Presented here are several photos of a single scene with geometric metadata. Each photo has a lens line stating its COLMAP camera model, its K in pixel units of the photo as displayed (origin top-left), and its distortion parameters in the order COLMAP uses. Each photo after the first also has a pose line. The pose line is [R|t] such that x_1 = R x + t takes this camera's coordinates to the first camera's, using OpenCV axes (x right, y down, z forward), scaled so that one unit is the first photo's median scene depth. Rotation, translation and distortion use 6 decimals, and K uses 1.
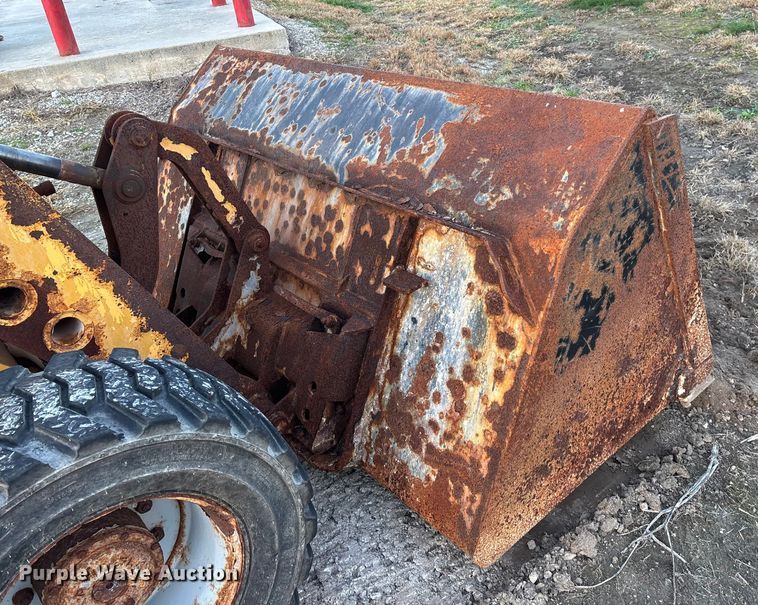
lens RADIAL K [[684.7, 0, 452.6], [0, 684.7, 263.8], [0, 0, 1]] dist [0.069922, -0.062368]
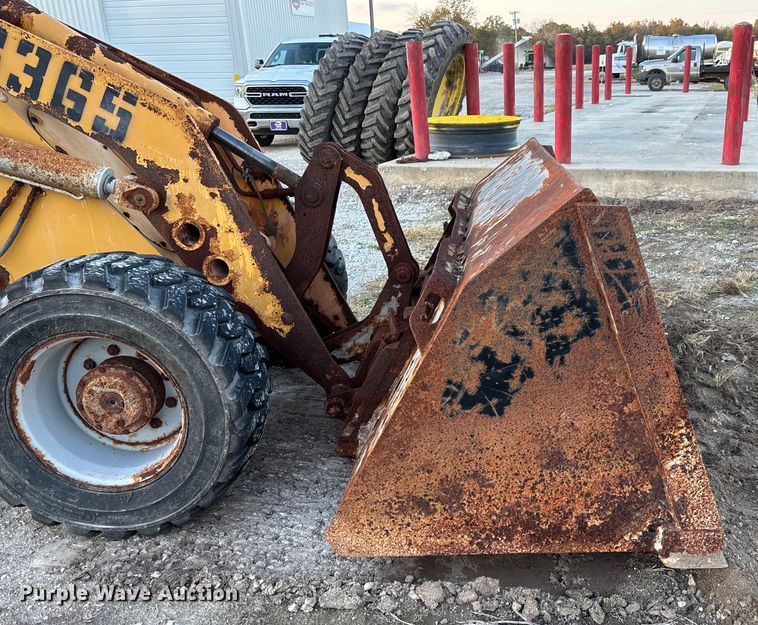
lens RADIAL K [[769.5, 0, 499.1], [0, 769.5, 360.0], [0, 0, 1]] dist [0.105004, -0.124254]
pose [[0.739688, 0.303984, -0.600380, 0.884612], [-0.367645, 0.929795, 0.017823, 0.028600], [0.563649, 0.207543, 0.799516, 0.072858]]
